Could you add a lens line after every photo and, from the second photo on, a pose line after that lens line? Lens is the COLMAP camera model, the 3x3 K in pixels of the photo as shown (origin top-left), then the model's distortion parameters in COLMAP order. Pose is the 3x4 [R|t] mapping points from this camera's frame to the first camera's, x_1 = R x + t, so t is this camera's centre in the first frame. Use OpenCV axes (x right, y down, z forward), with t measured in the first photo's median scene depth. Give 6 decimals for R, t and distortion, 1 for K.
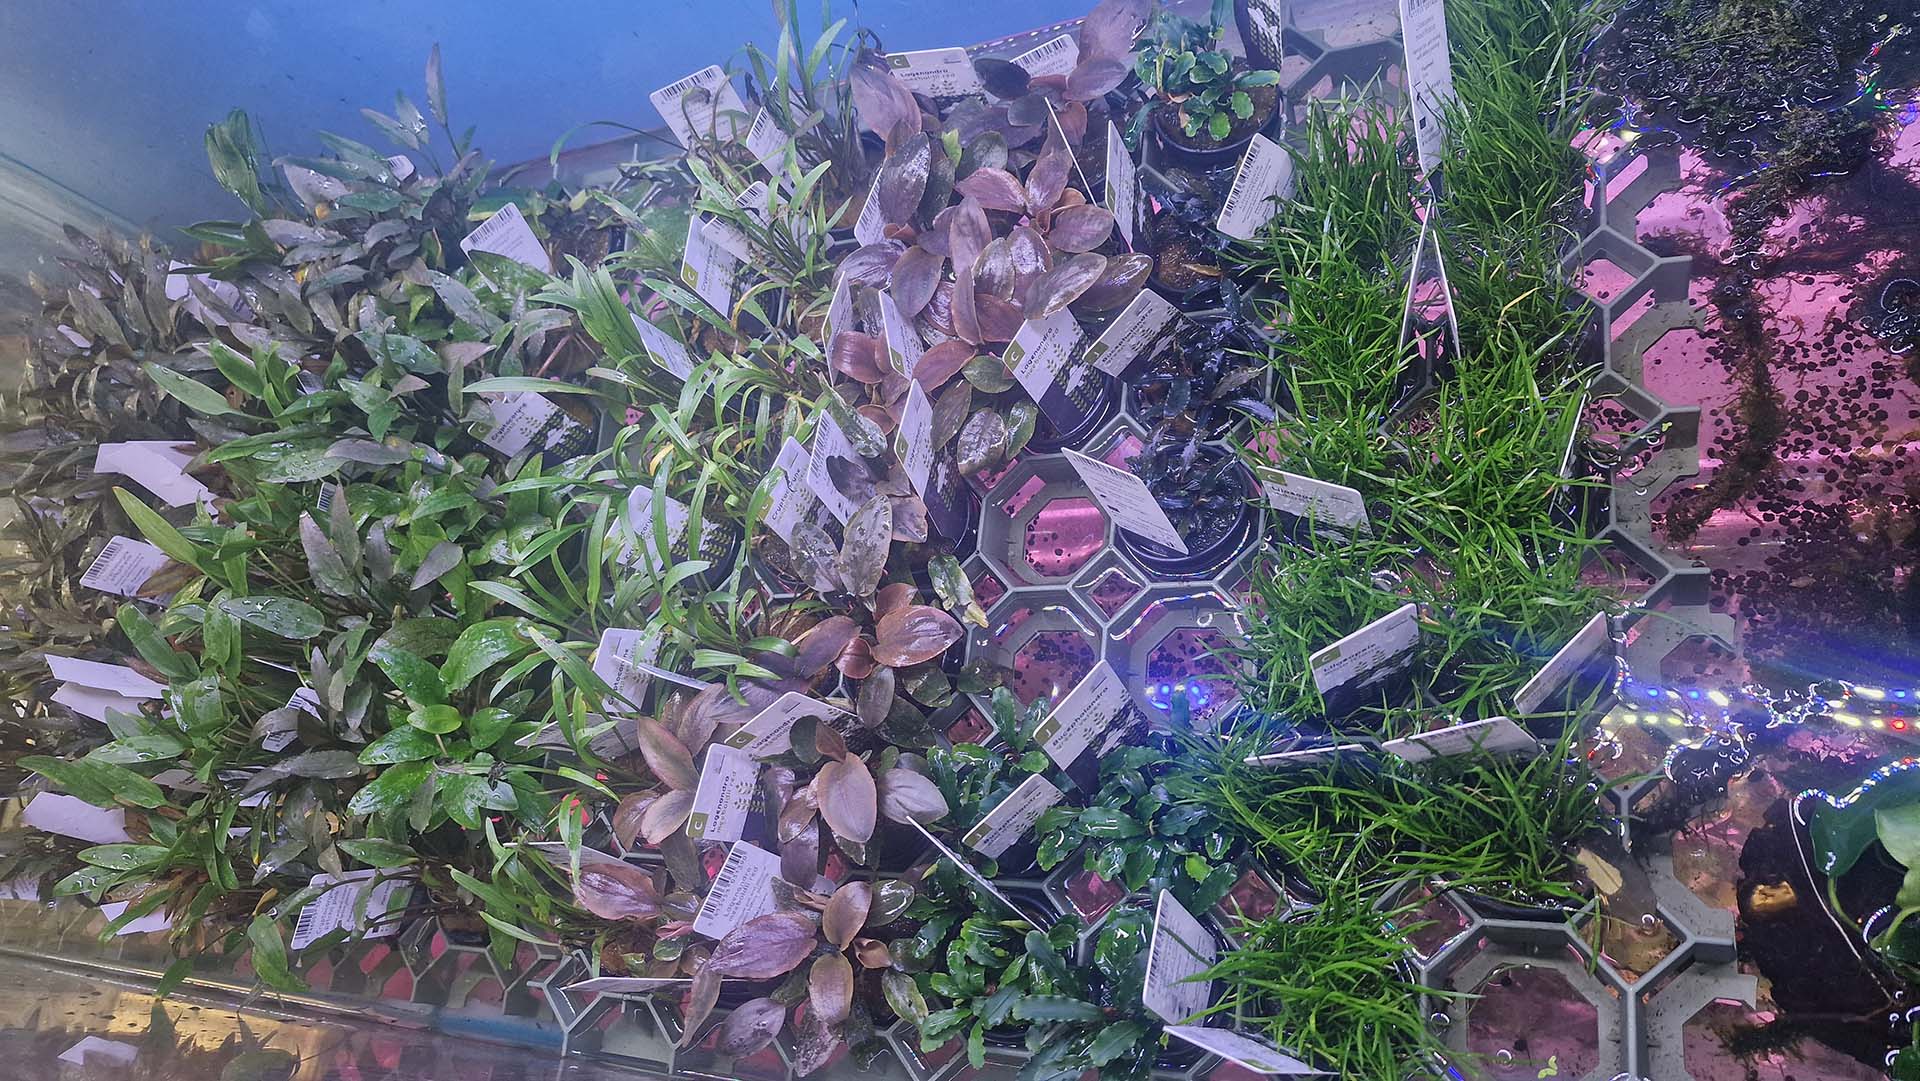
lens RADIAL K [[1456.0, 0, 960.0], [0, 1456.0, 540.5], [0, 0, 1]] dist [0.059614, -0.002148]
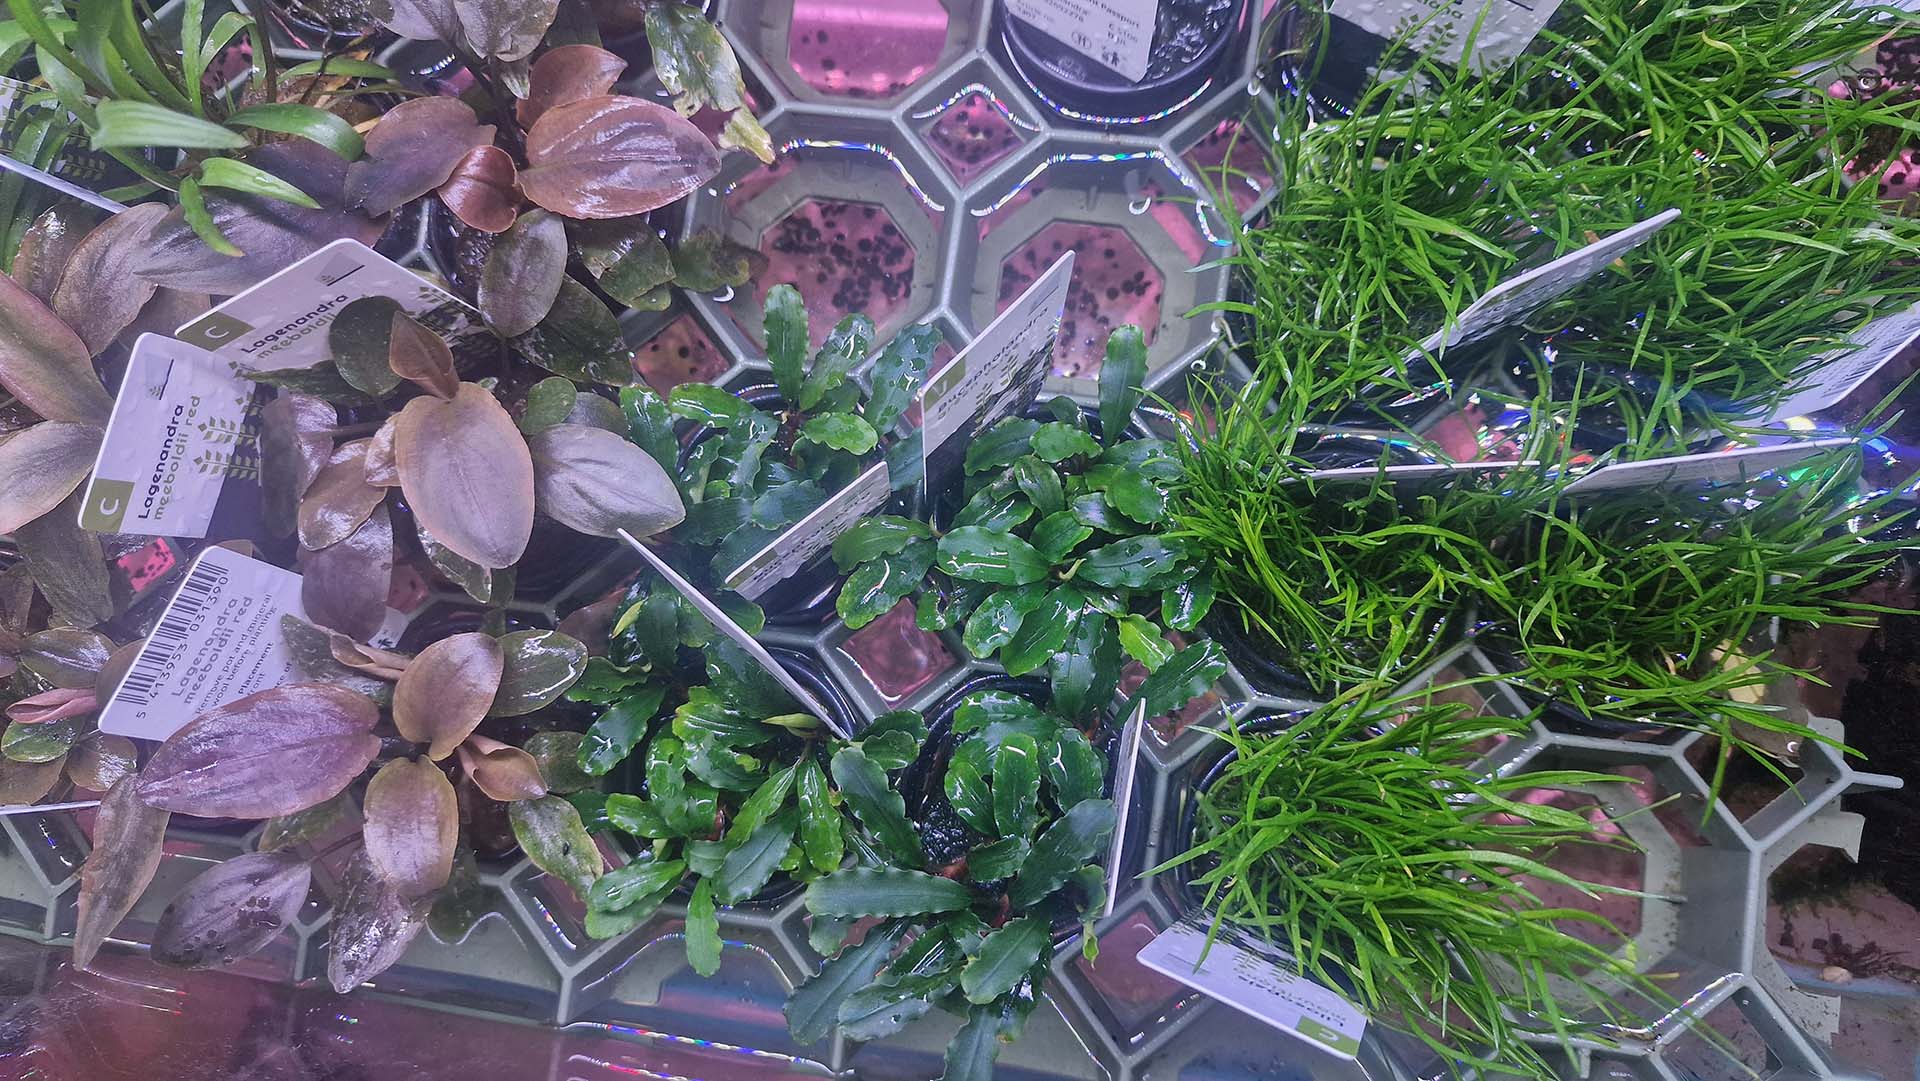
lens RADIAL K [[1356.3, 0, 960.0], [0, 1356.3, 540.5], [0, 0, 1]] dist [0.041690, -0.055521]
pose [[0.921379, 0.045331, 0.386012, -0.098630], [-0.141919, 0.963837, 0.225562, 0.070845], [-0.361827, -0.262610, 0.894492, 0.520355]]
